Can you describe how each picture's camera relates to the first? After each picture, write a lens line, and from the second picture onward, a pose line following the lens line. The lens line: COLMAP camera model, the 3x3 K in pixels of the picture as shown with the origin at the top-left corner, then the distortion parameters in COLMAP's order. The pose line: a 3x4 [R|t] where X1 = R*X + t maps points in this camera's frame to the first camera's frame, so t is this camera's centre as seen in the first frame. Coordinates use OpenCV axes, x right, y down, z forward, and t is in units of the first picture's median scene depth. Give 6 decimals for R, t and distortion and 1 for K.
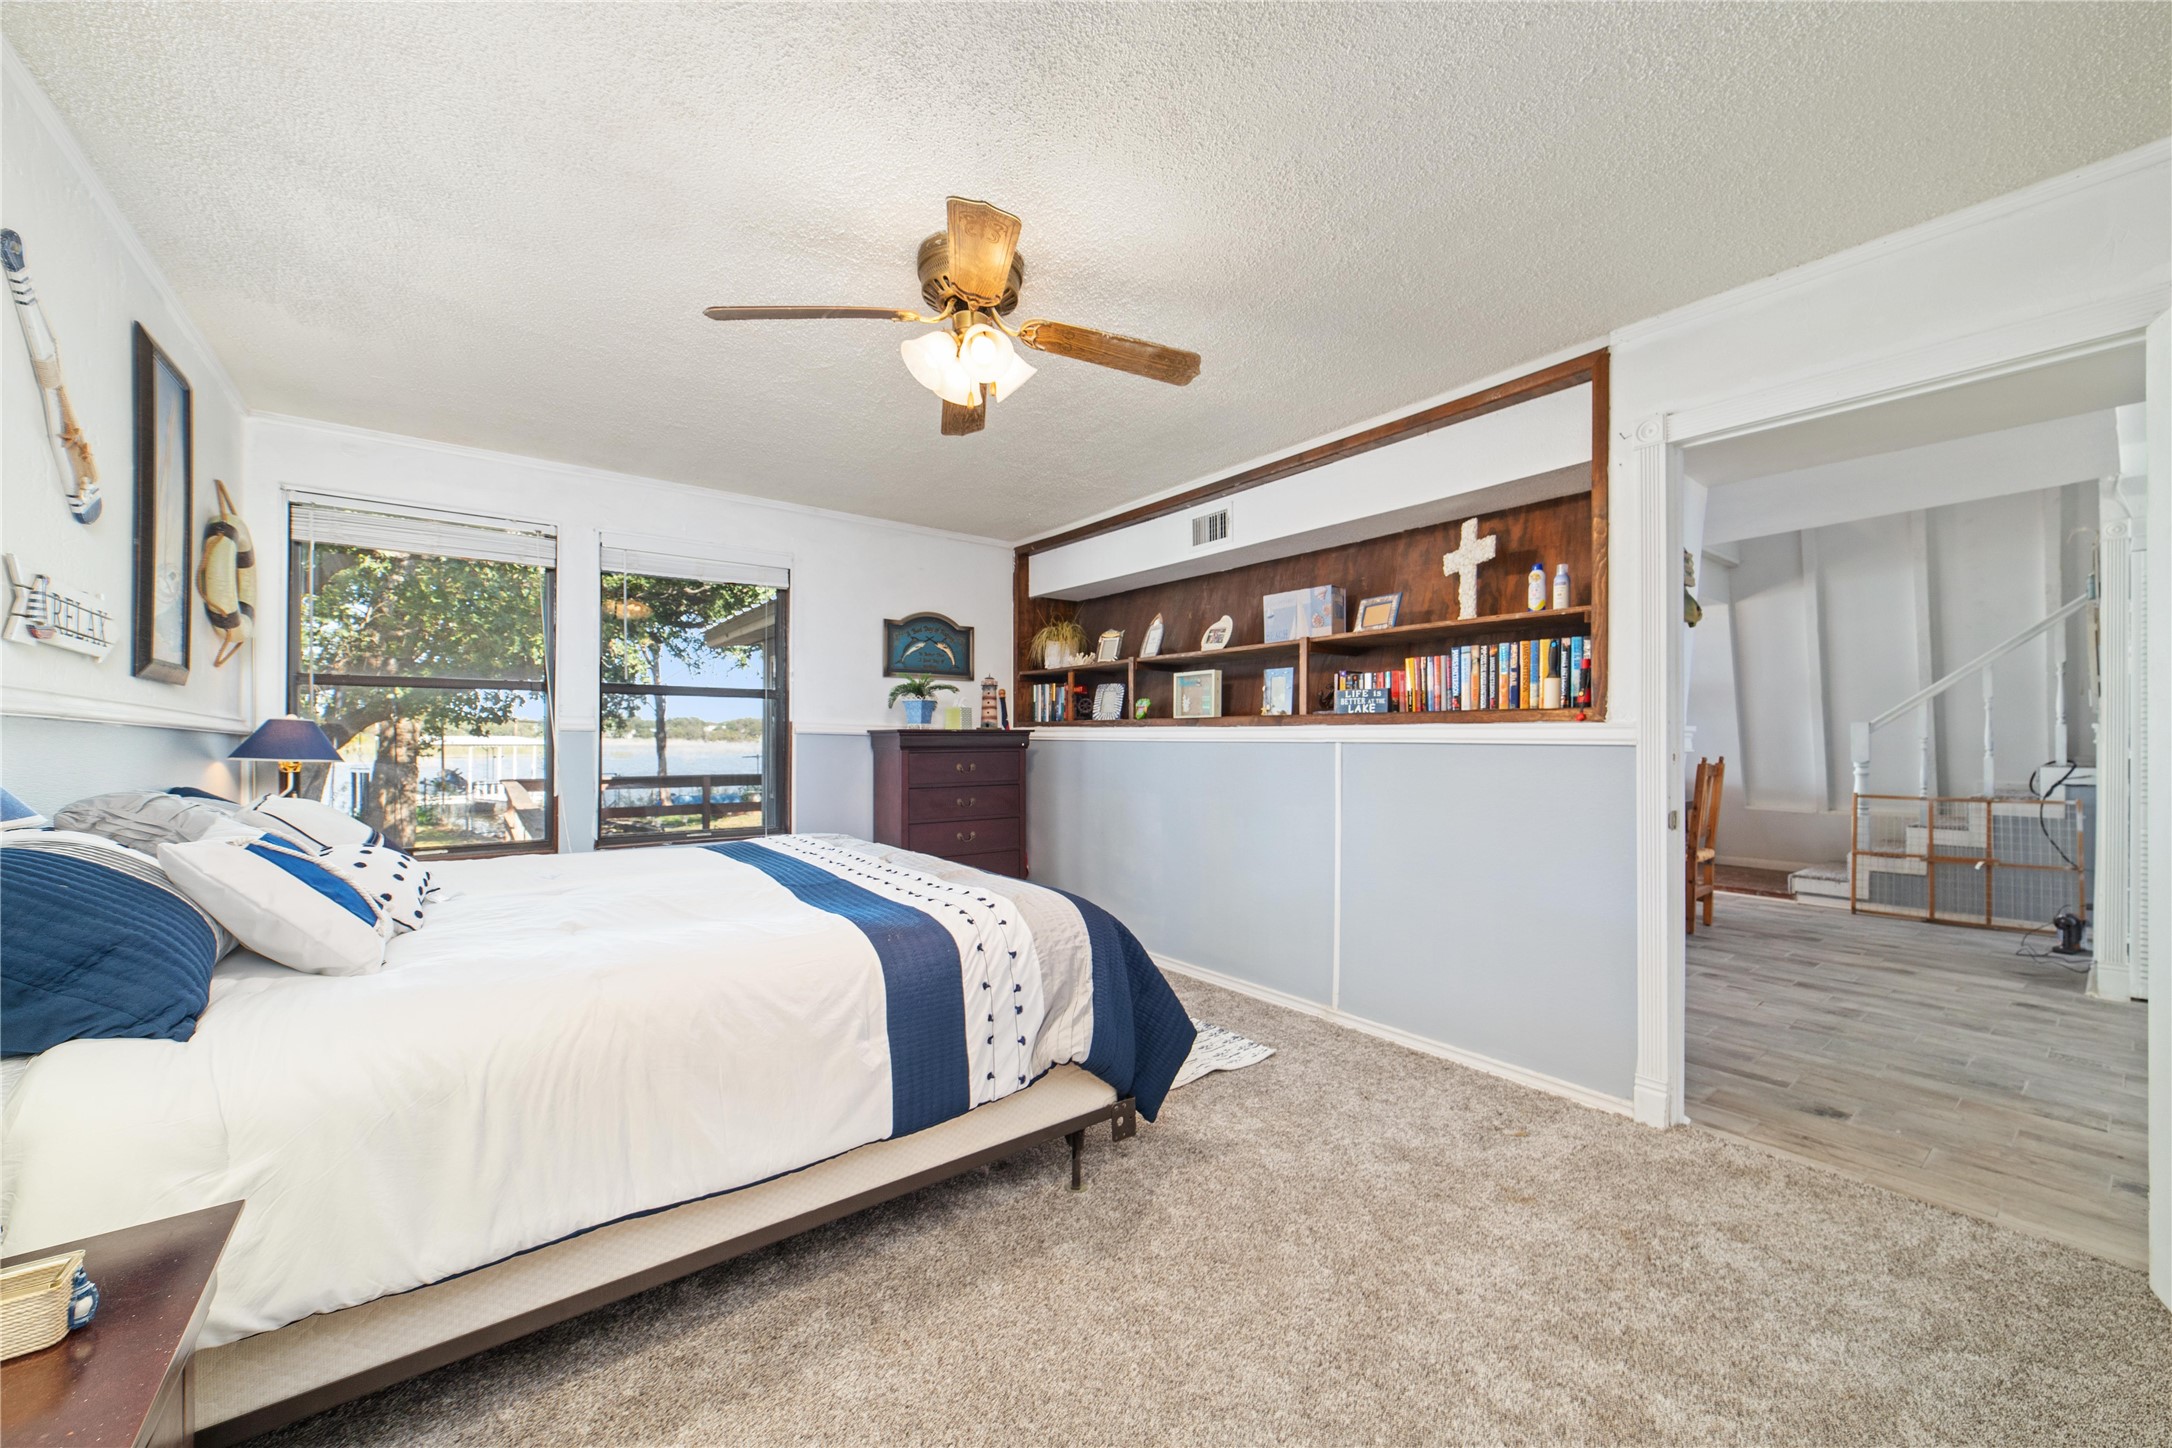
lens RADIAL K [[823.6, 0, 1097.7], [0, 823.6, 740.2], [0, 0, 1]] dist [-0.001150, -0.000100]
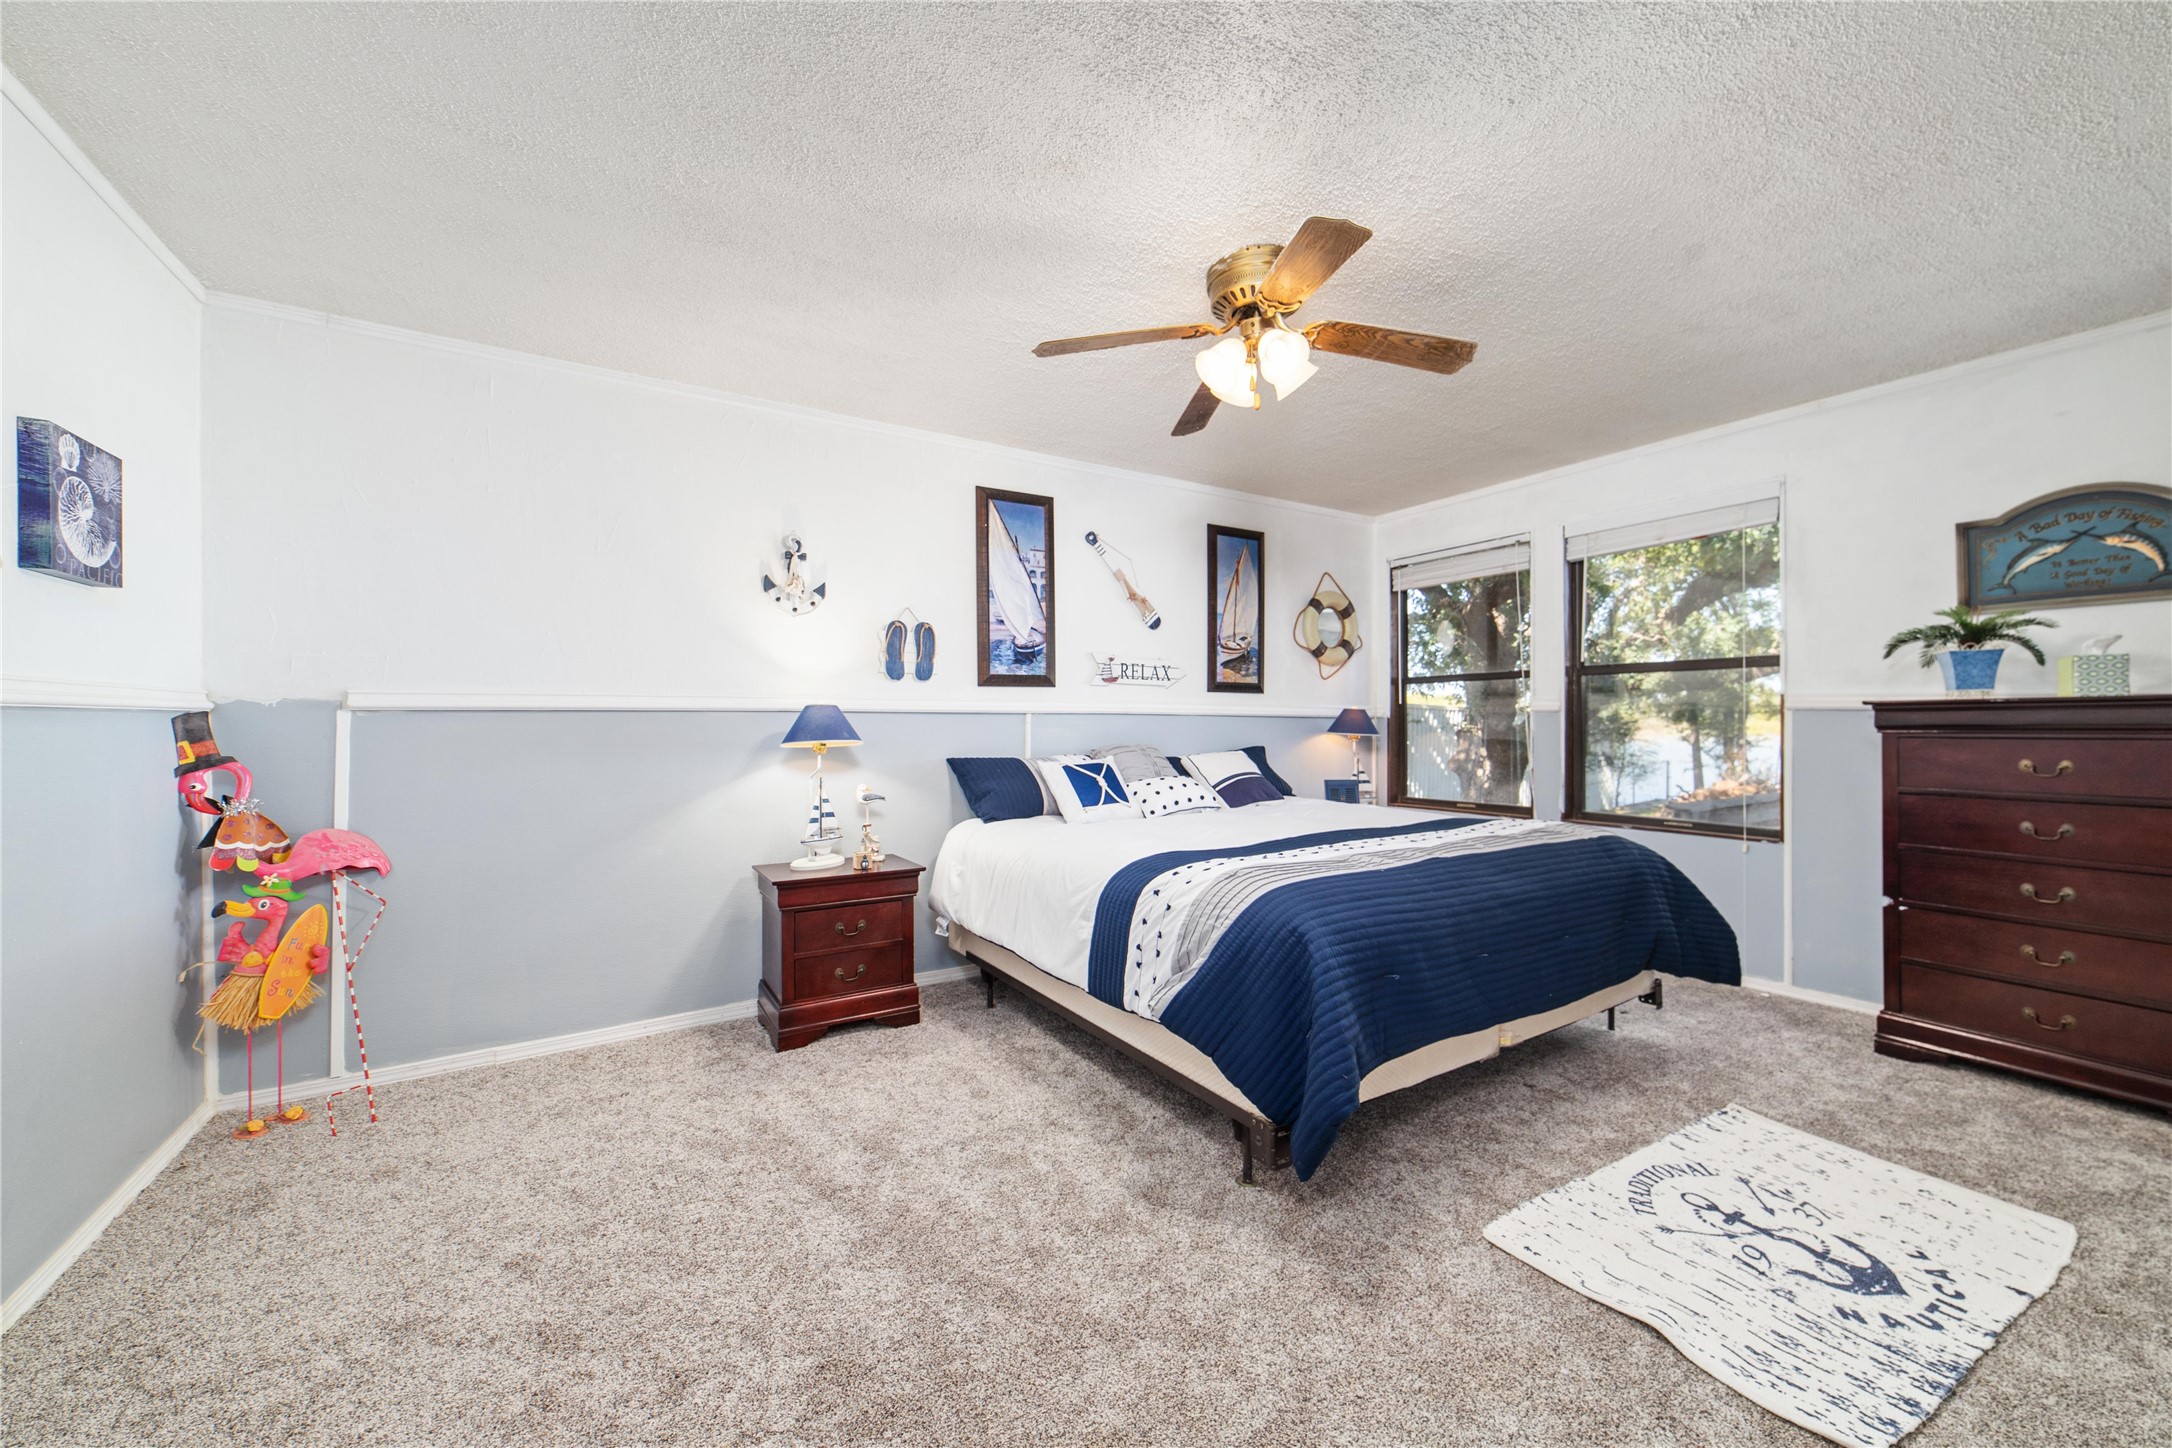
lens RADIAL K [[820.3, 0, 1099.4], [0, 820.3, 728.6], [0, 0, 1]] dist [-0.000422, 0.000082]
pose [[-0.100073, 0.006864, -0.994956, 1.059457], [0.005611, 0.999964, 0.006334, 0.002197], [0.994964, -0.004949, -0.100108, 1.032417]]
